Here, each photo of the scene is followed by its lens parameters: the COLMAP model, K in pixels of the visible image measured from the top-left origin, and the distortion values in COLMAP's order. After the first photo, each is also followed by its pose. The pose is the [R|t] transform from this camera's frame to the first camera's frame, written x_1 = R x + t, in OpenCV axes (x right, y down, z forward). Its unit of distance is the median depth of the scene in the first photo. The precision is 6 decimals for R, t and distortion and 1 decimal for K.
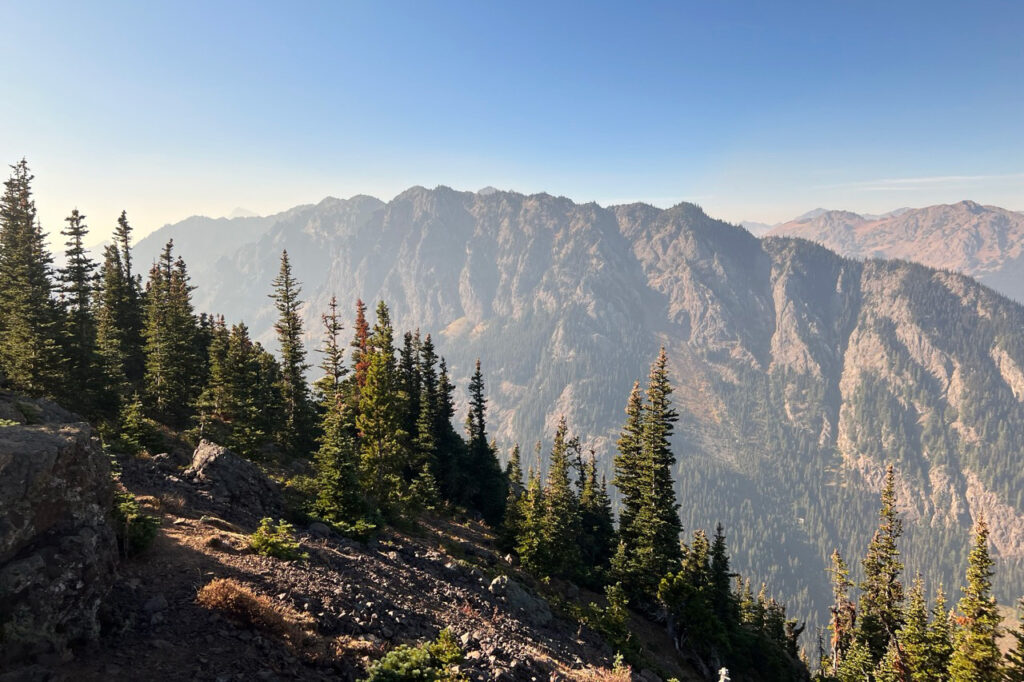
lens RADIAL K [[736.4, 0, 517.5], [0, 736.4, 313.2], [0, 0, 1]] dist [0.060322, -0.139478]
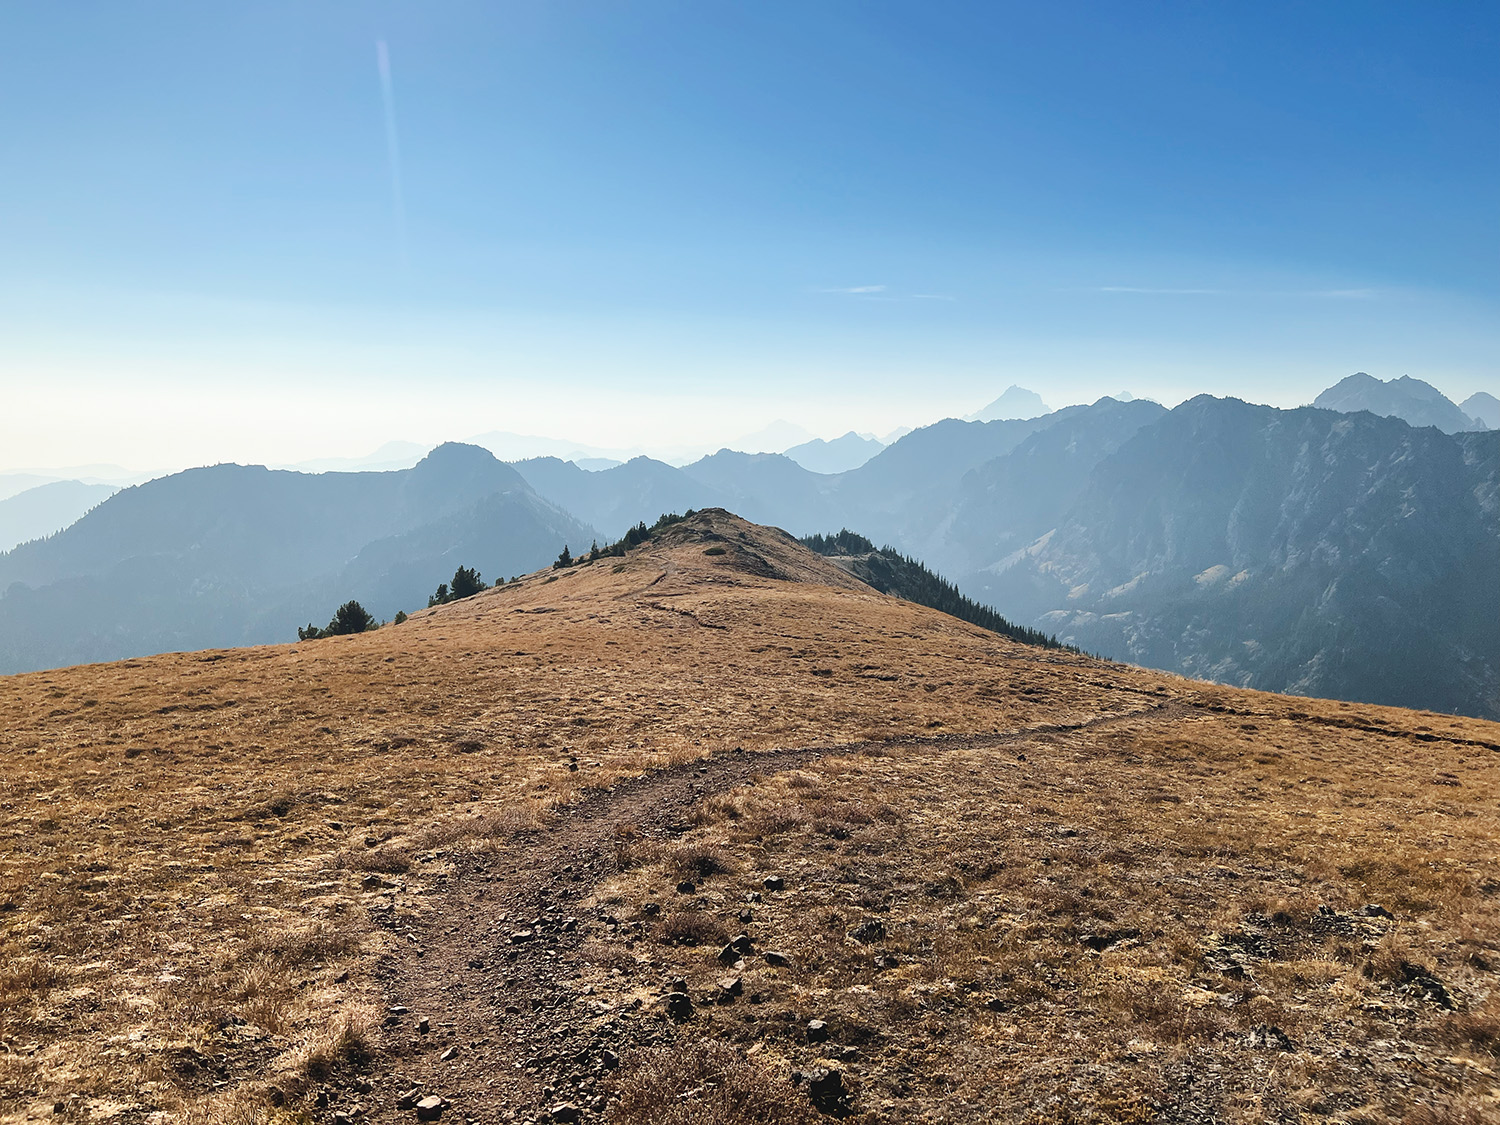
lens RADIAL K [[1103.3, 0, 750.0], [0, 1103.3, 562.5], [0, 0, 1]] dist [0.001797, 0.000353]
pose [[0.829833, 0.095094, -0.549849, 0.169768], [-0.081314, 0.995462, 0.049441, -0.011707], [0.552055, 0.003682, 0.833799, -0.355619]]
